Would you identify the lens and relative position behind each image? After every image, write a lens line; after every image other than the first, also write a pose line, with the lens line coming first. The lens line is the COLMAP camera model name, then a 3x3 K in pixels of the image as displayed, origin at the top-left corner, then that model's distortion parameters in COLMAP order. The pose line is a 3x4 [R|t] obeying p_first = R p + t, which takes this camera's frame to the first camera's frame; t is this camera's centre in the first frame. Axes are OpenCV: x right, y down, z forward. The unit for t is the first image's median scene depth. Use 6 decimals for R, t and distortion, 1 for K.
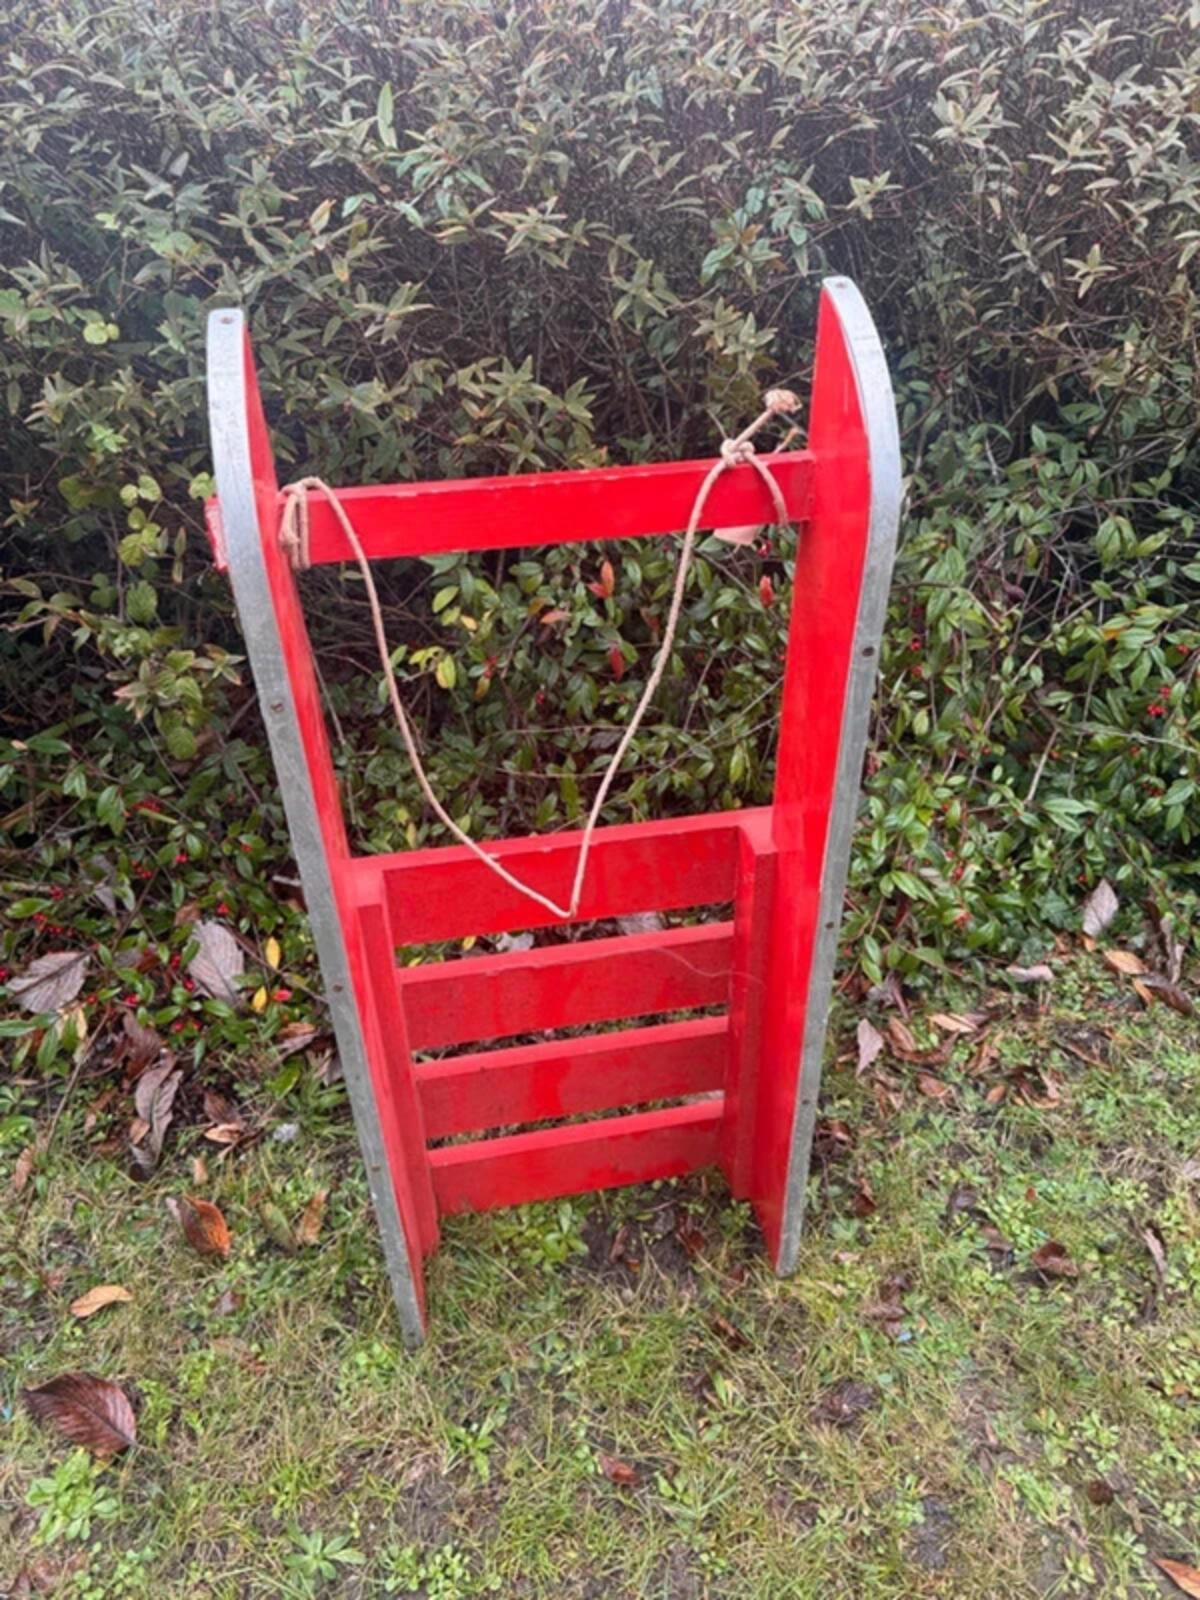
lens RADIAL K [[1143.8, 0, 562.7], [0, 1143.8, 762.2], [0, 0, 1]] dist [0.091426, -0.198694]
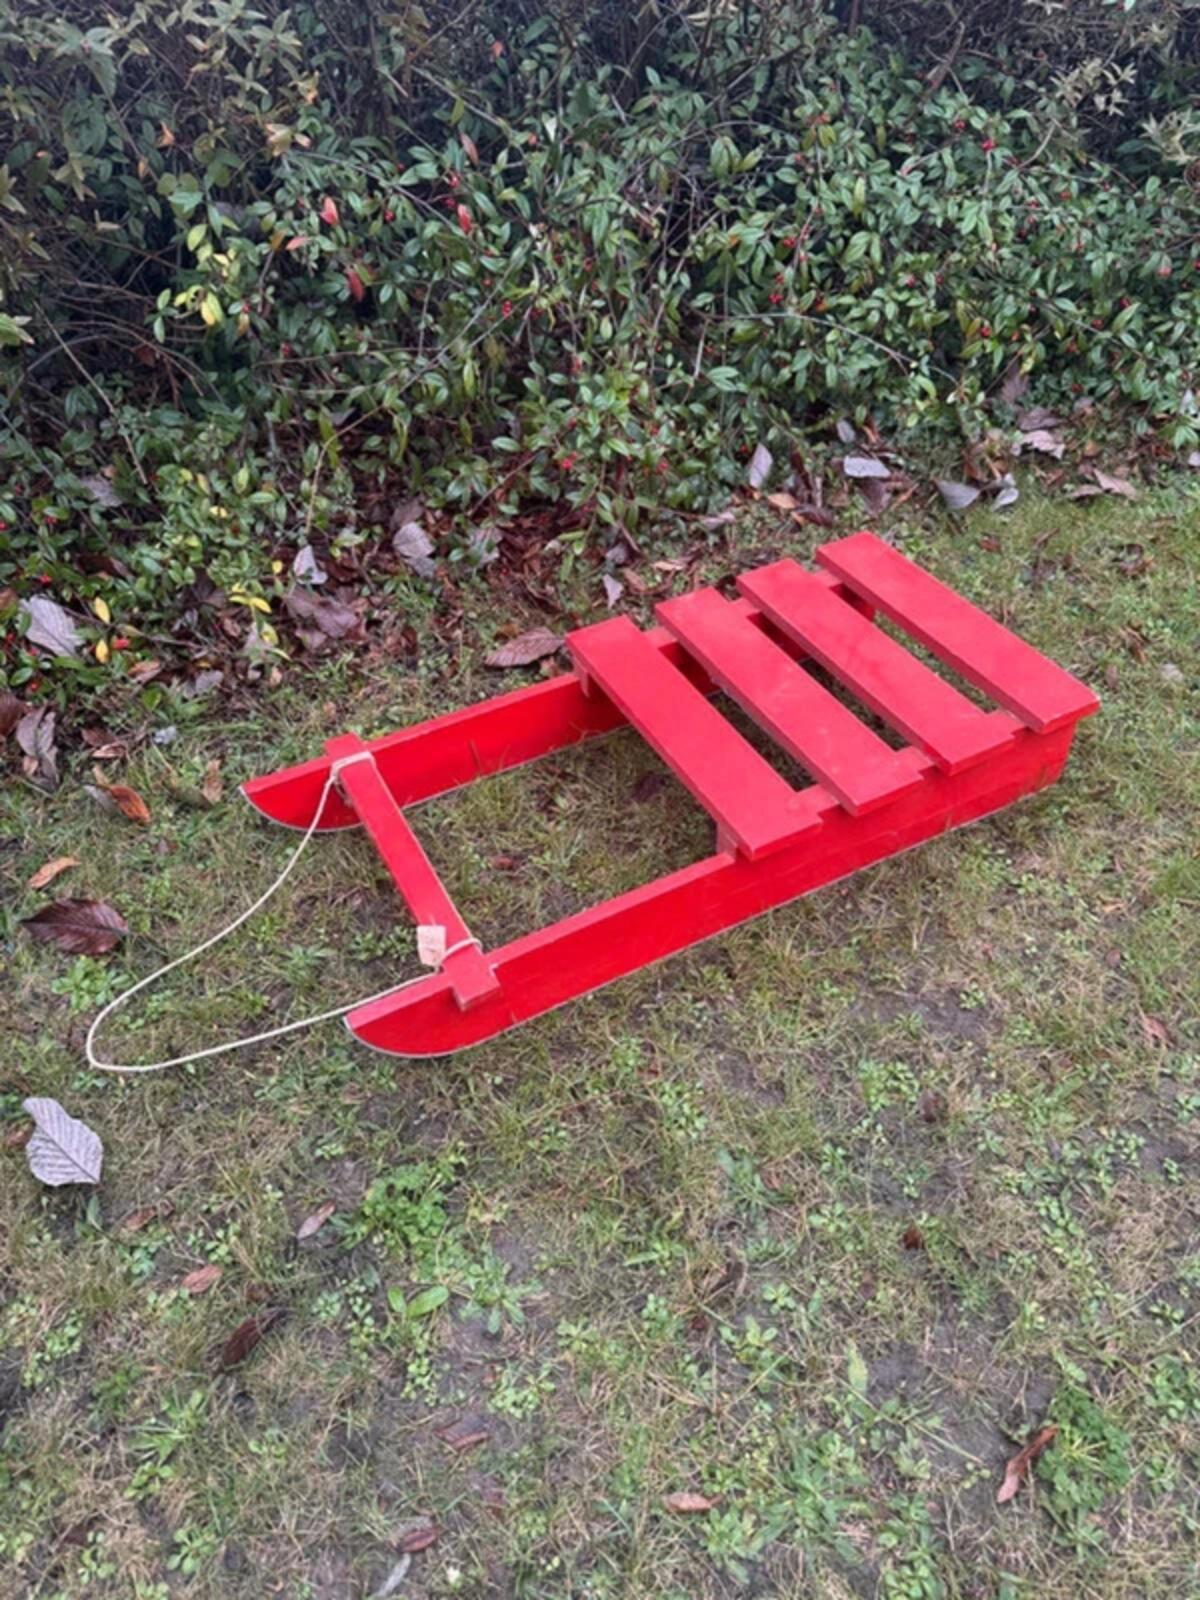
lens RADIAL K [[1149.3, 0, 595.4], [0, 1149.3, 763.5], [0, 0, 1]] dist [0.001272, -0.016025]
pose [[0.939182, -0.227180, 0.257539, -0.116505], [0.182418, 0.965398, 0.186362, 0.179942], [-0.290965, -0.128048, 0.948126, -0.208854]]
